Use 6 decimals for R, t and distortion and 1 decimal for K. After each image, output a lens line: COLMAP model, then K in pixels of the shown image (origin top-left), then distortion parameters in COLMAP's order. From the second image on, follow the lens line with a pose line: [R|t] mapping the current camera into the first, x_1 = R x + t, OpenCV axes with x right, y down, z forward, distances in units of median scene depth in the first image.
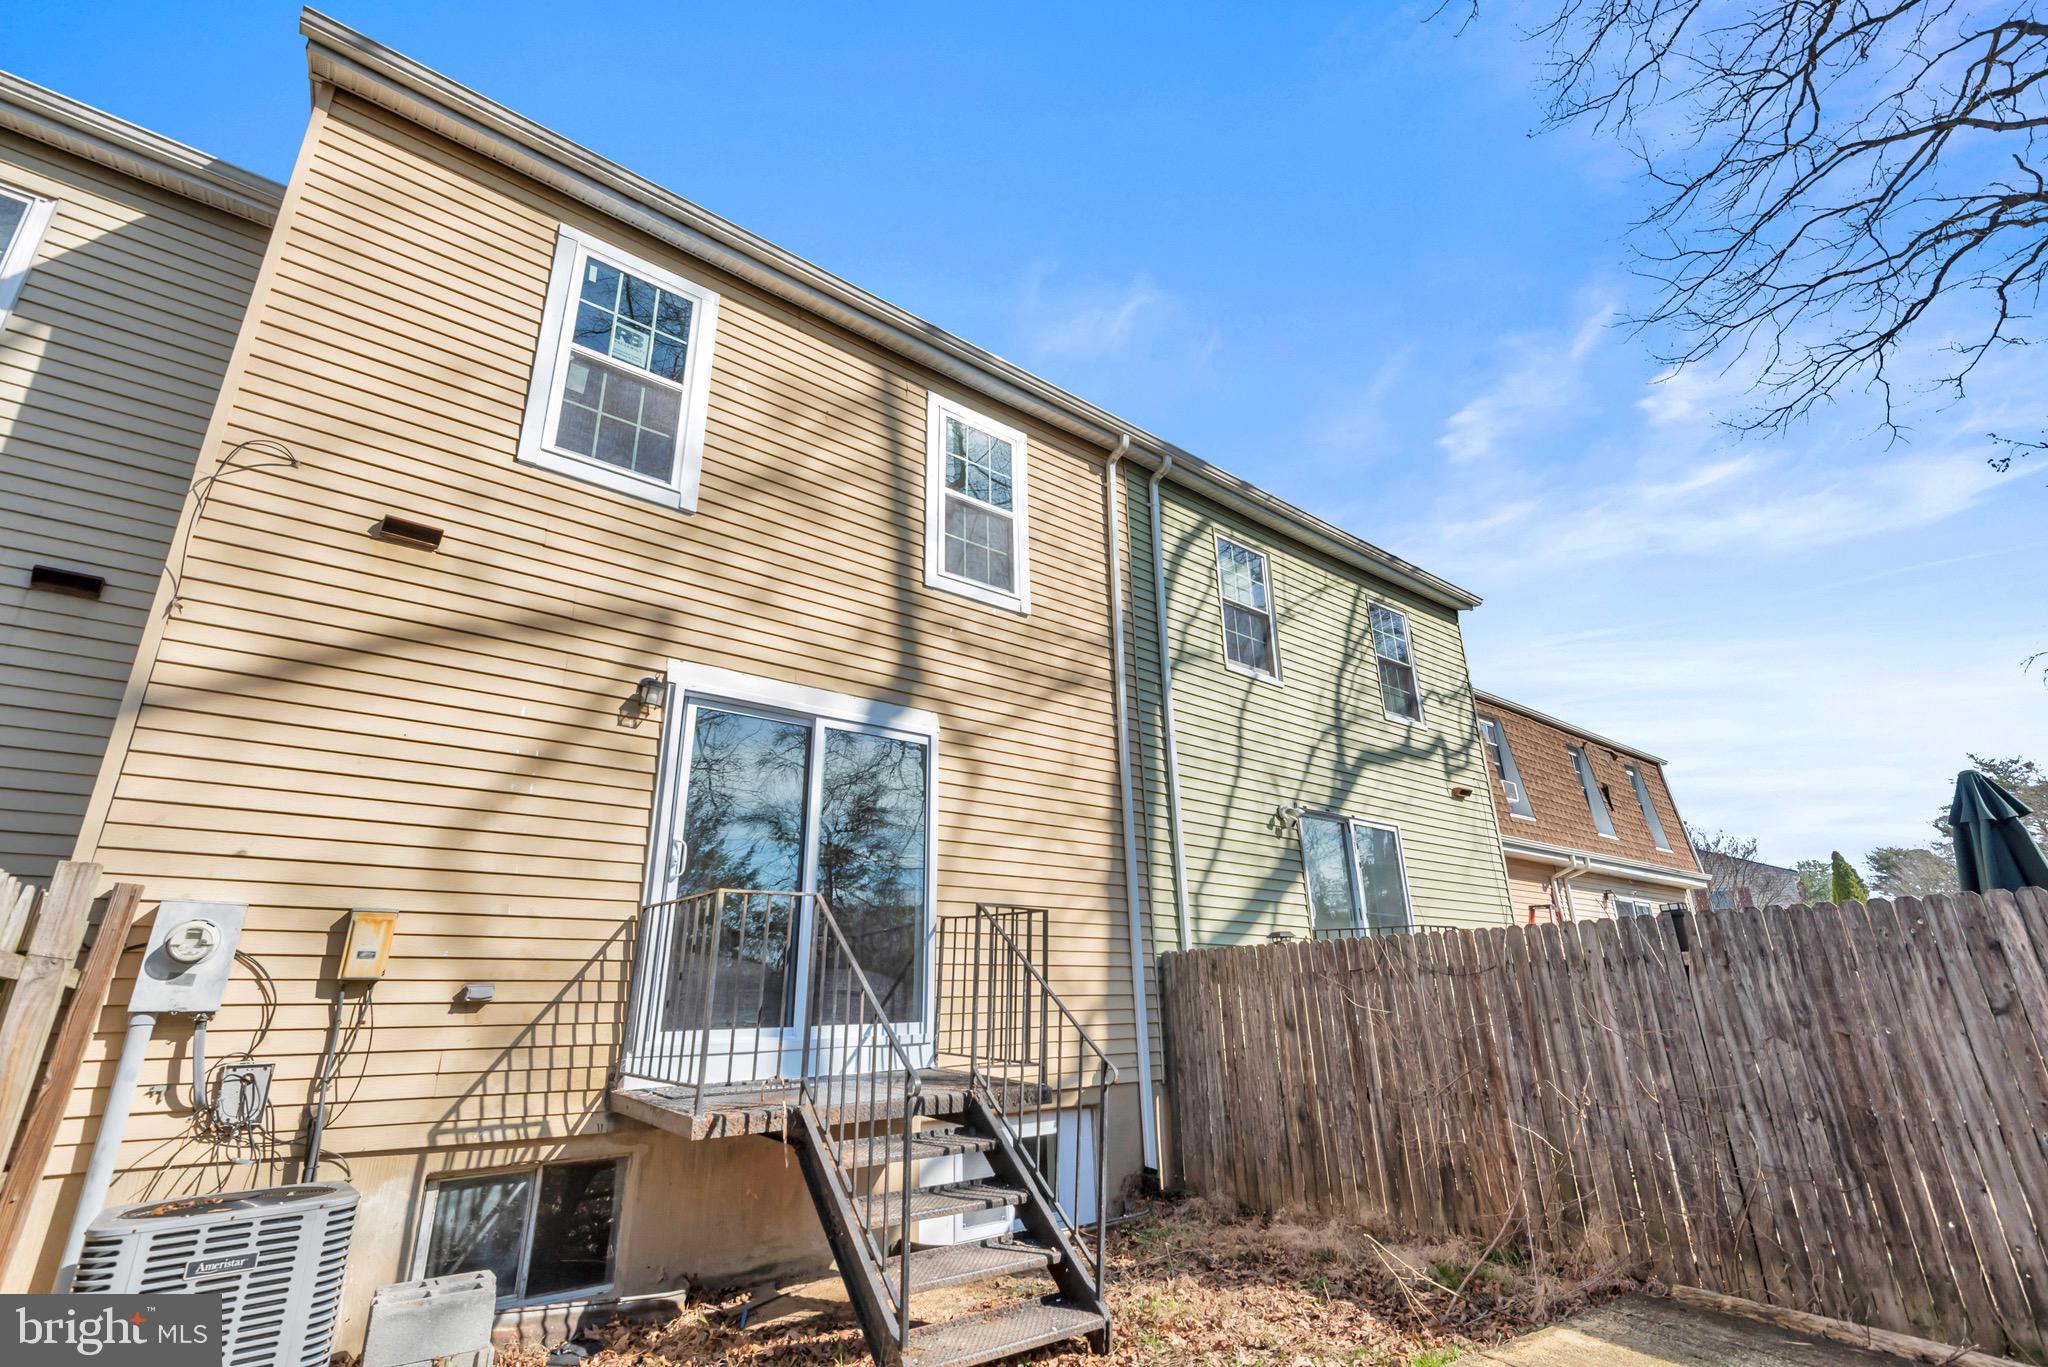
lens RADIAL K [[928.7, 0, 1024.3], [0, 928.7, 670.7], [0, 0, 1]] dist [0.038095, -0.021096]
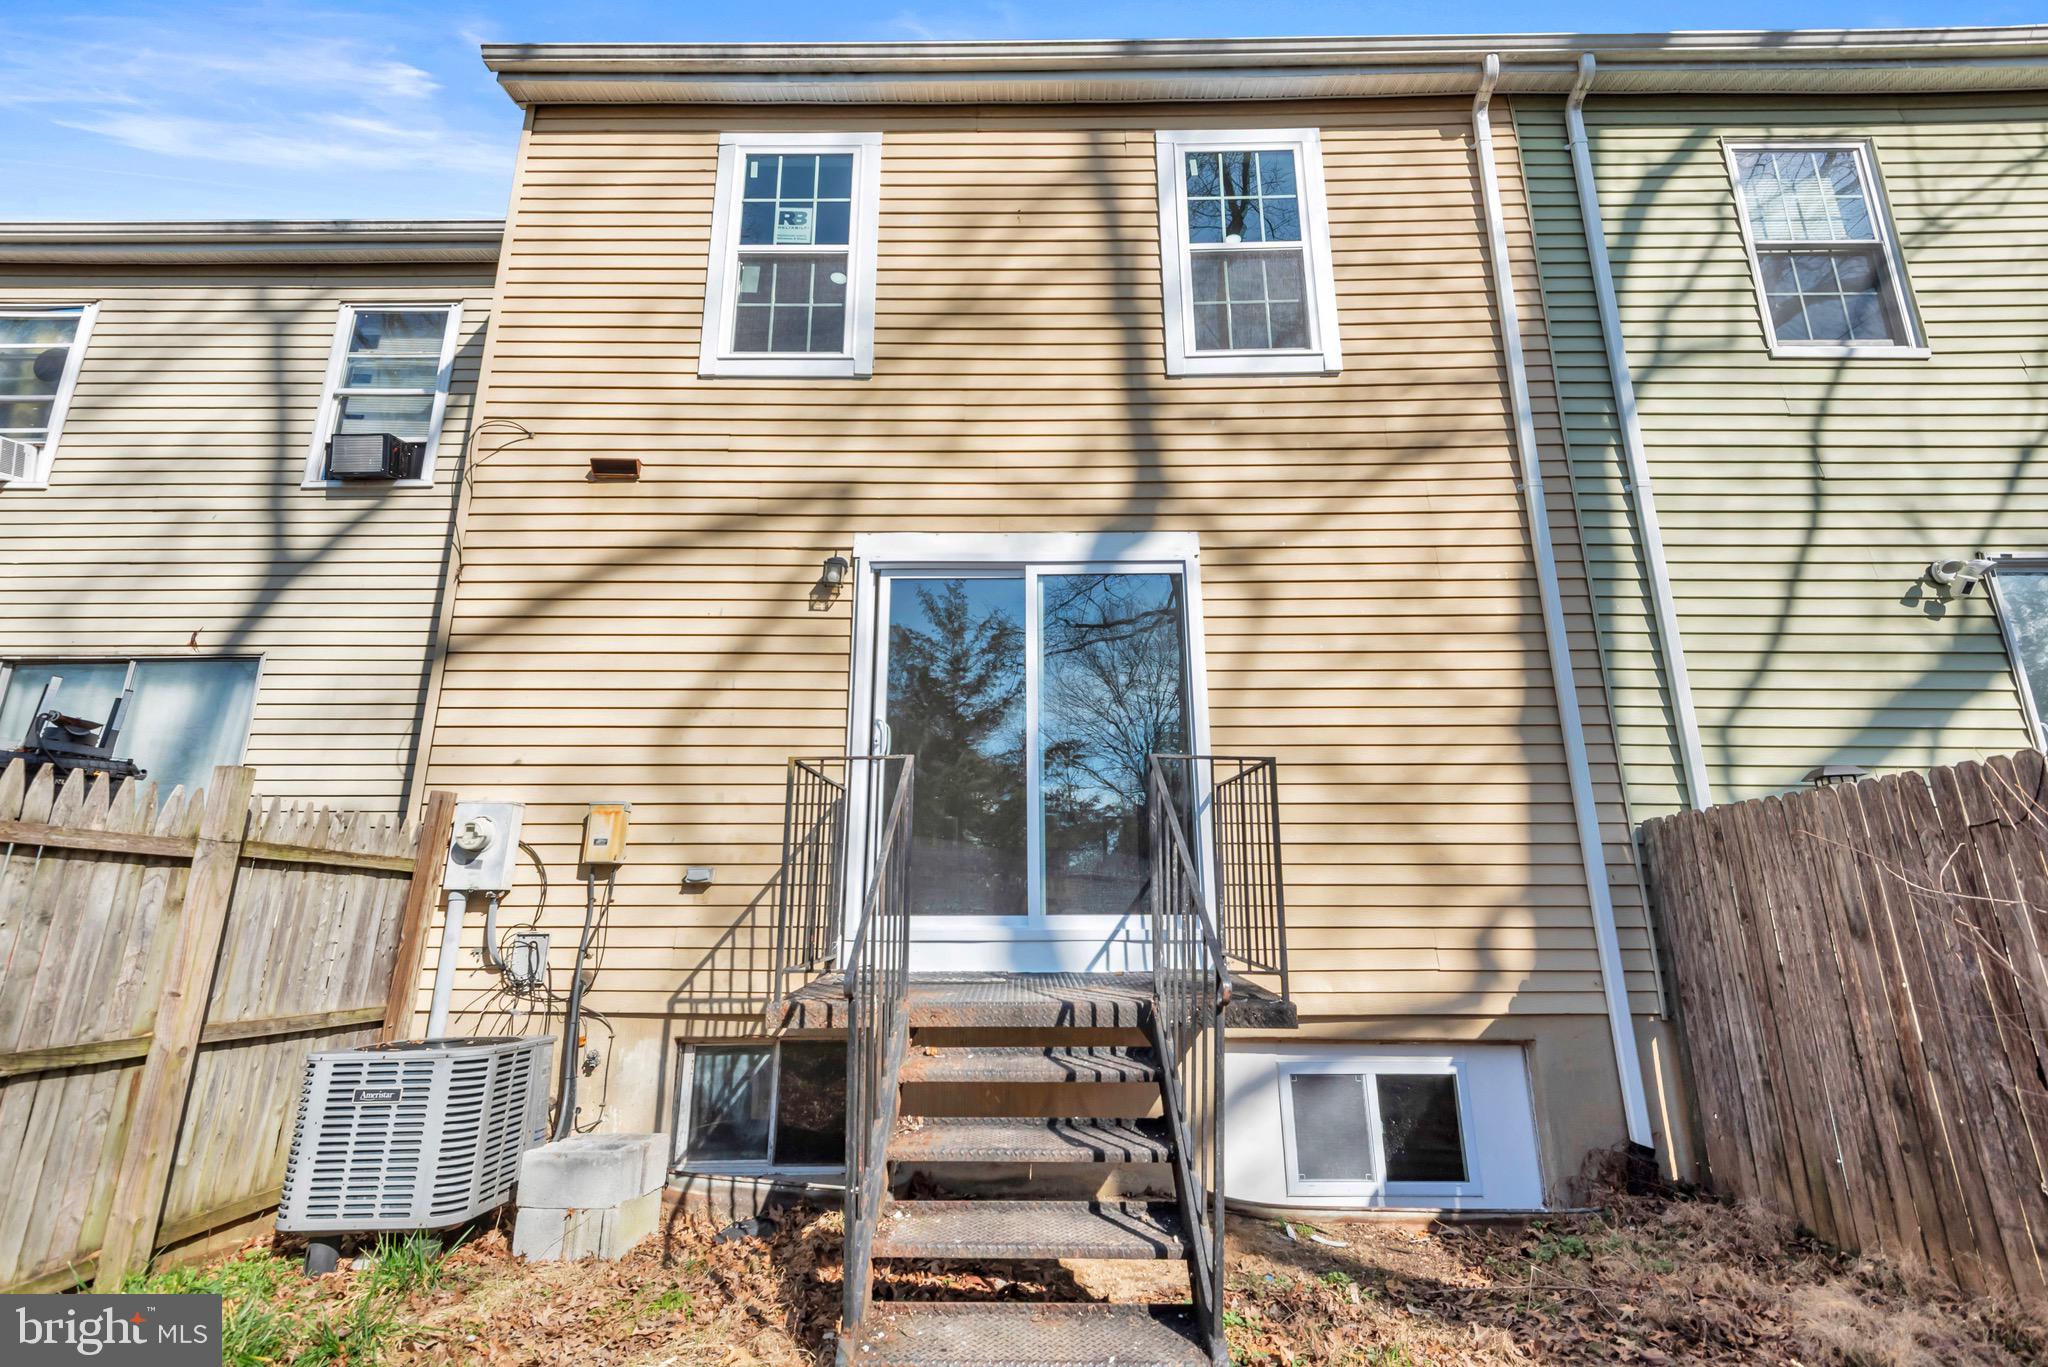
lens RADIAL K [[928.7, 0, 1024.3], [0, 928.7, 670.7], [0, 0, 1]] dist [0.038095, -0.021096]
pose [[0.774095, -0.149443, -0.615178, 0.270488], [0.203712, 0.978855, 0.018547, 0.123087], [0.599398, -0.139676, 0.788170, 0.303473]]
